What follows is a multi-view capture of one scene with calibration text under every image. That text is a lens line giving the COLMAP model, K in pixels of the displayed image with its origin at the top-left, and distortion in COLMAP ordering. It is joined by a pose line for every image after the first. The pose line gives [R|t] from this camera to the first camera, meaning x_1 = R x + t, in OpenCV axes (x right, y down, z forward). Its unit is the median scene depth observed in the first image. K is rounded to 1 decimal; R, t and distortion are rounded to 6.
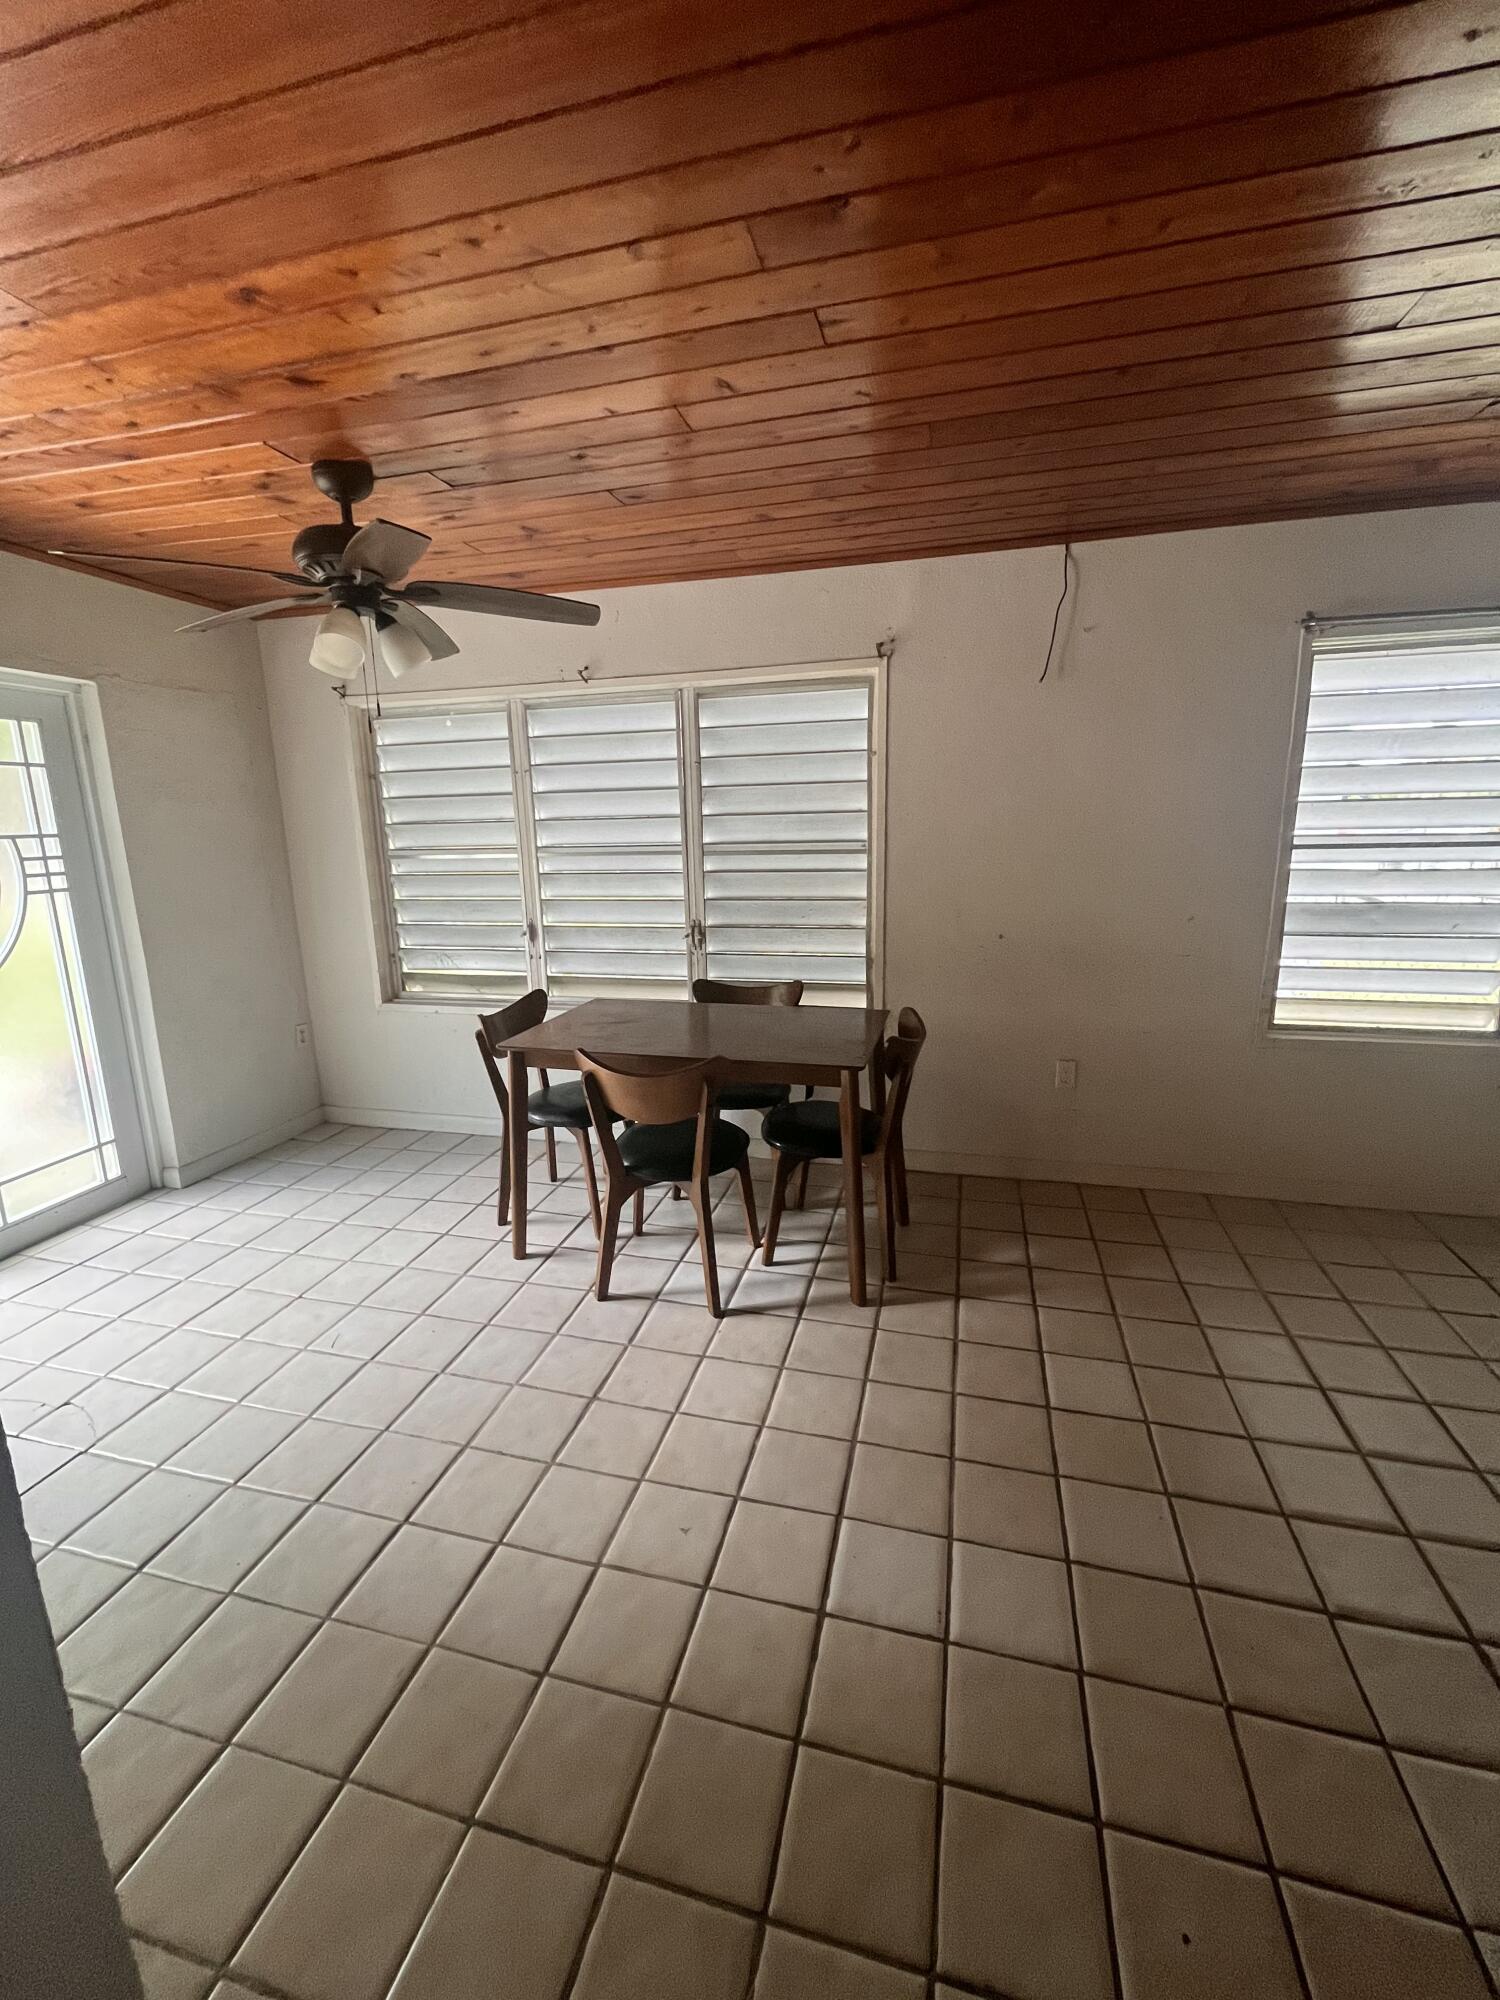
lens RADIAL K [[819.7, 0, 750.0], [0, 819.7, 992.3], [0, 0, 1]] dist [-0.000355, -0.000233]
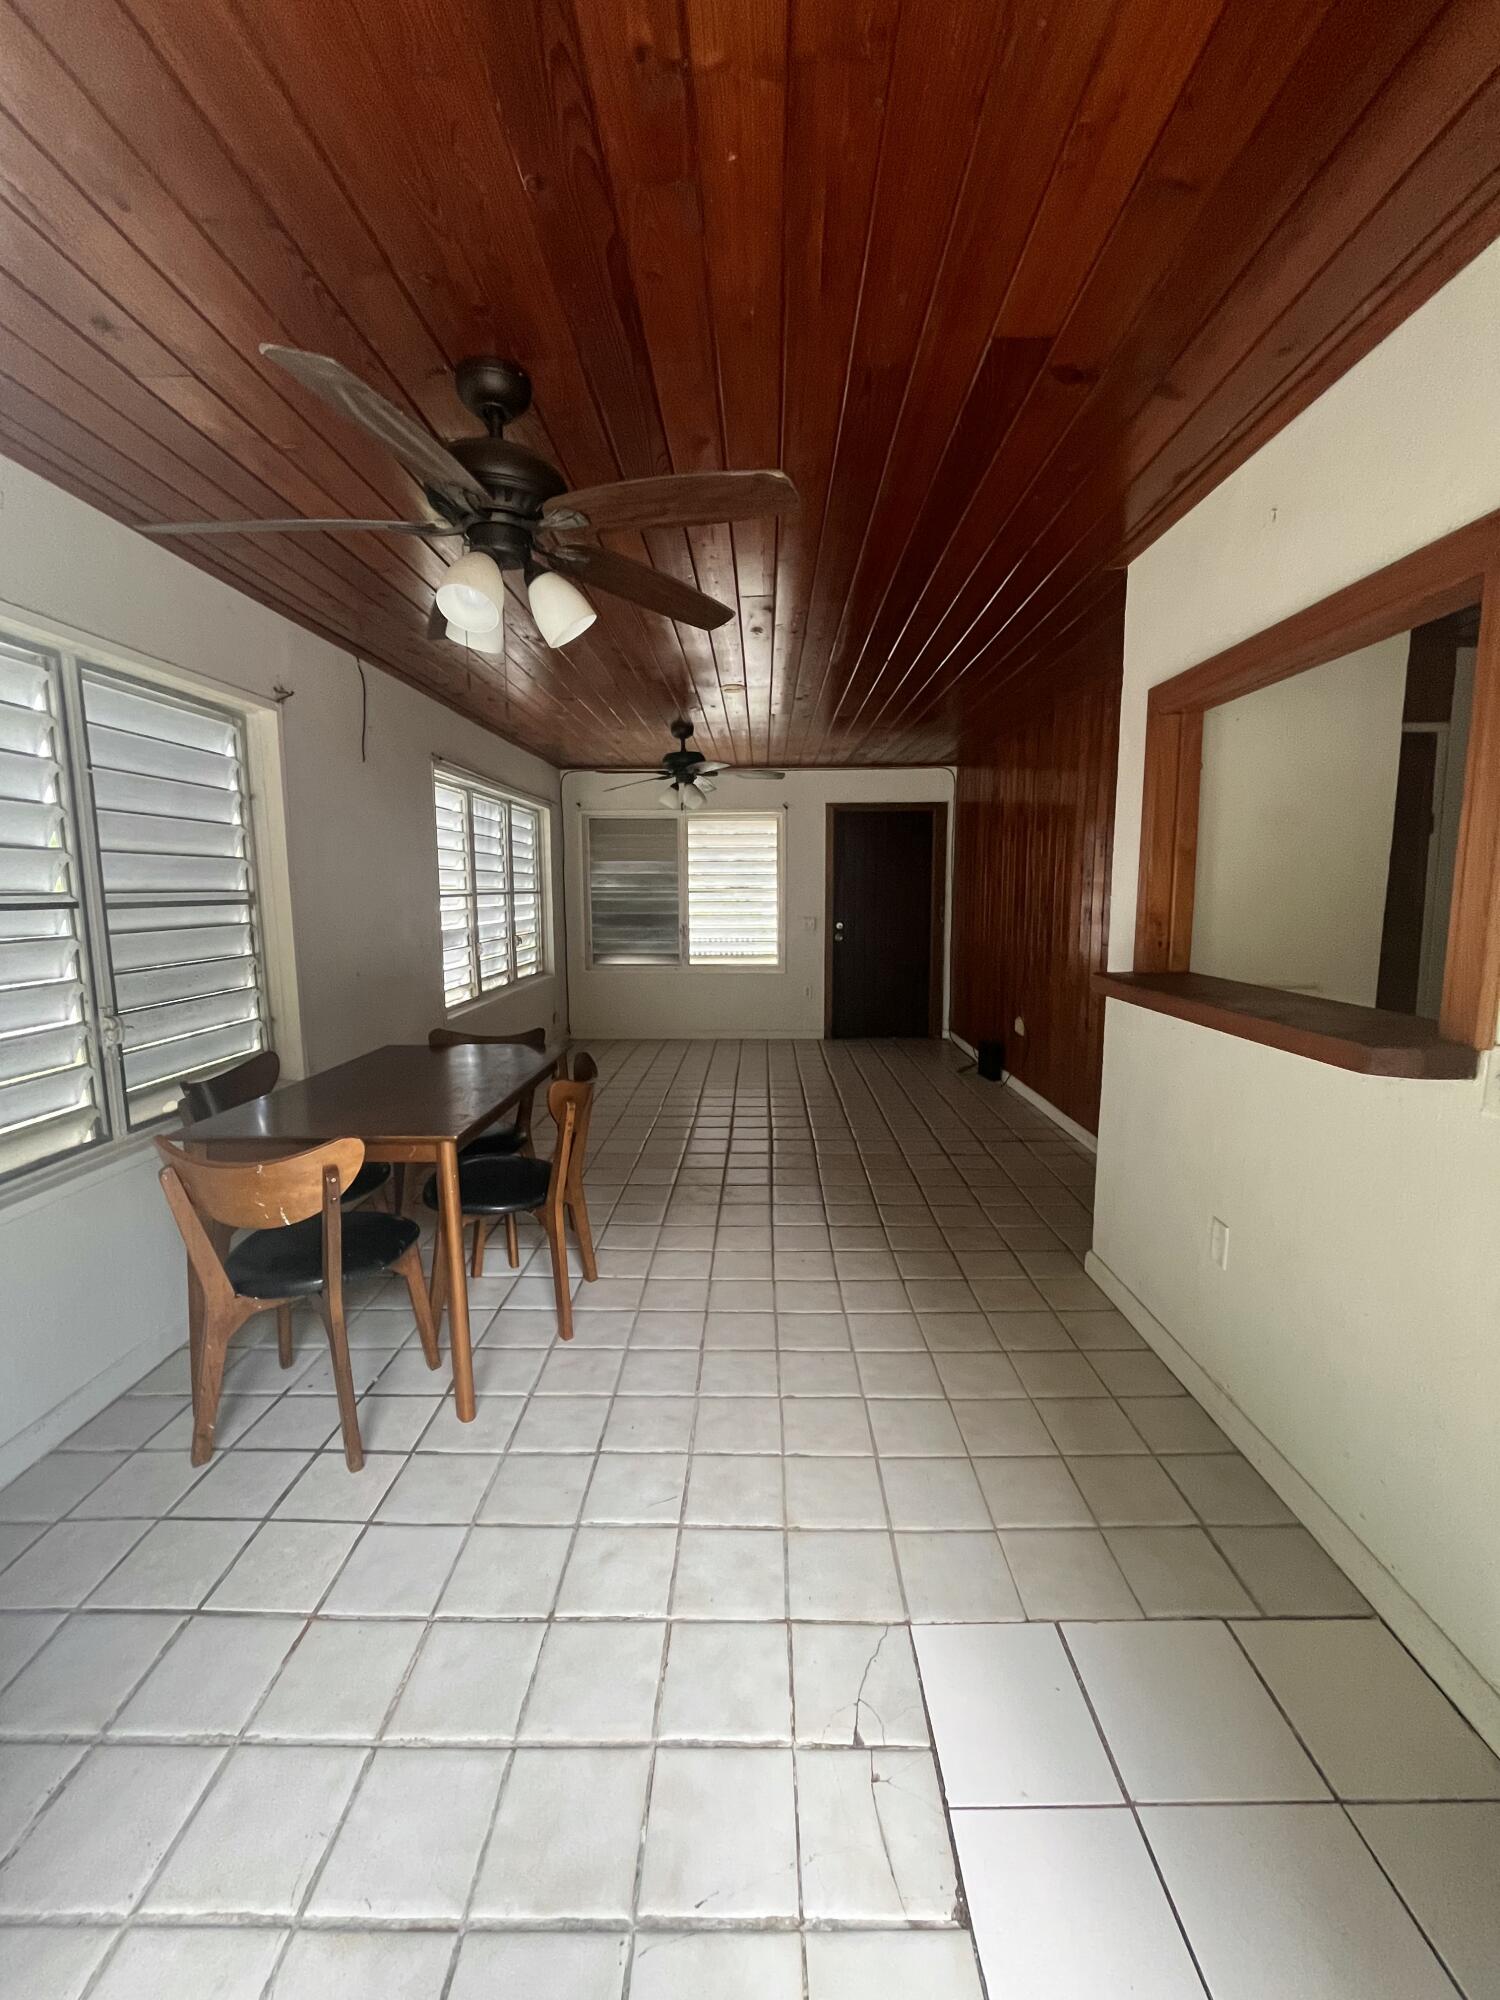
lens RADIAL K [[819.7, 0, 750.0], [0, 819.7, 992.3], [0, 0, 1]] dist [-0.000355, -0.000233]
pose [[-0.240412, -0.101127, 0.965389, -1.084861], [0.211432, 0.965222, 0.153763, -0.123019], [-0.947364, 0.241081, -0.210669, 0.863380]]
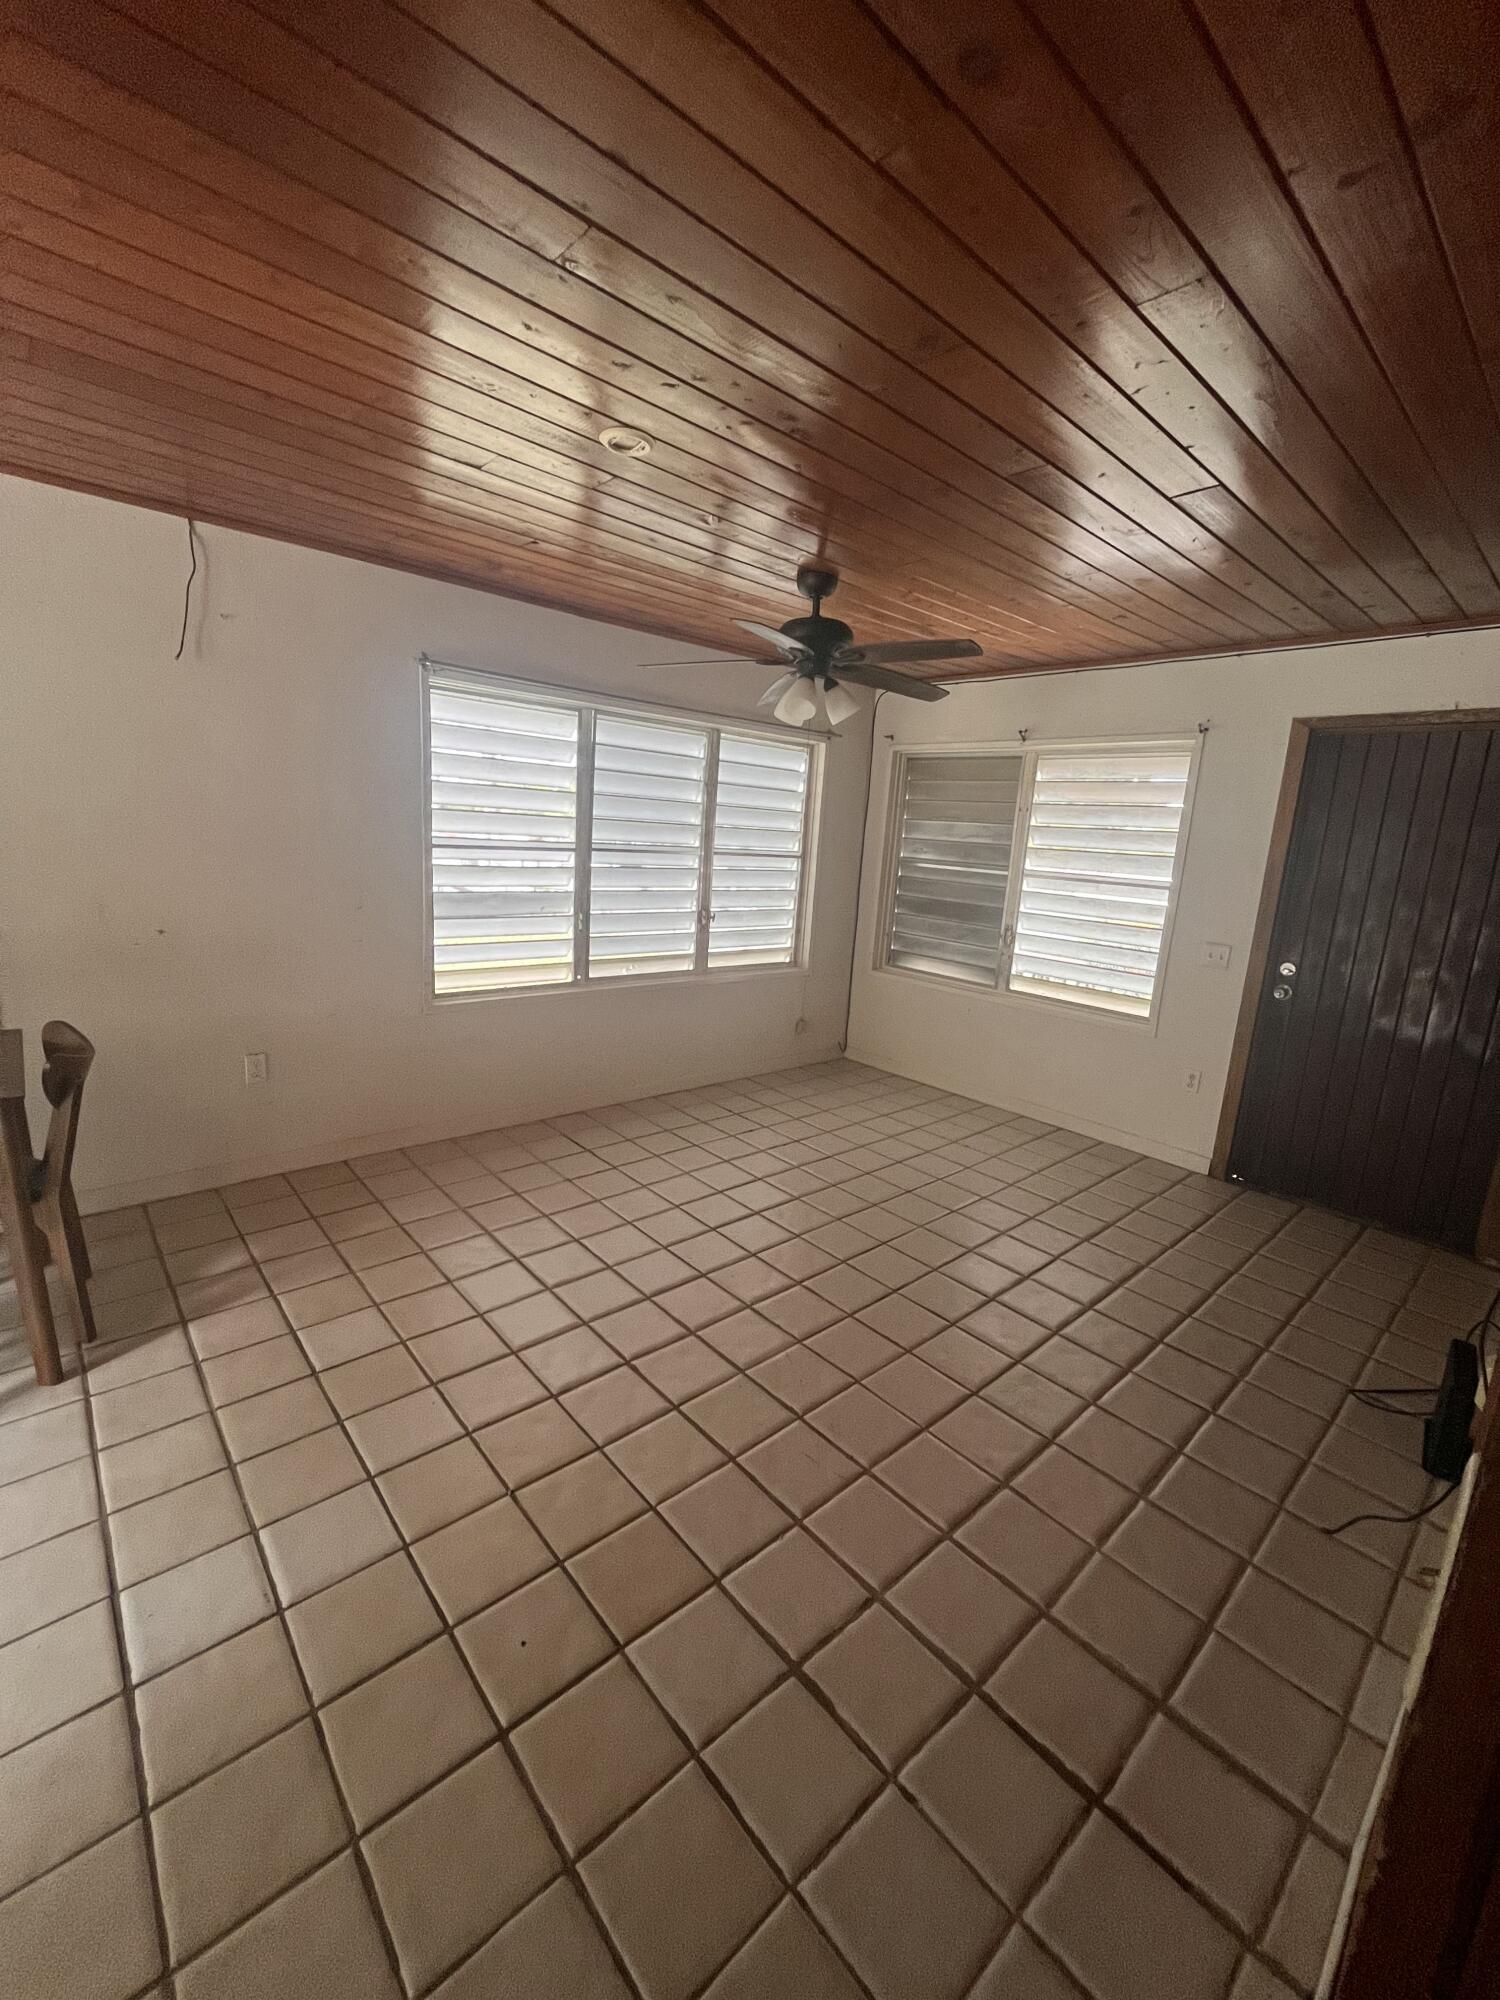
lens RADIAL K [[813.3, 0, 755.9], [0, 813.3, 994.6], [0, 0, 1]] dist [0.000343, -0.000164]
pose [[0.543985, -0.110626, 0.831771, -0.110364], [0.099619, 0.992775, 0.066888, 0.008156], [-0.833161, 0.046474, 0.551075, -0.052961]]
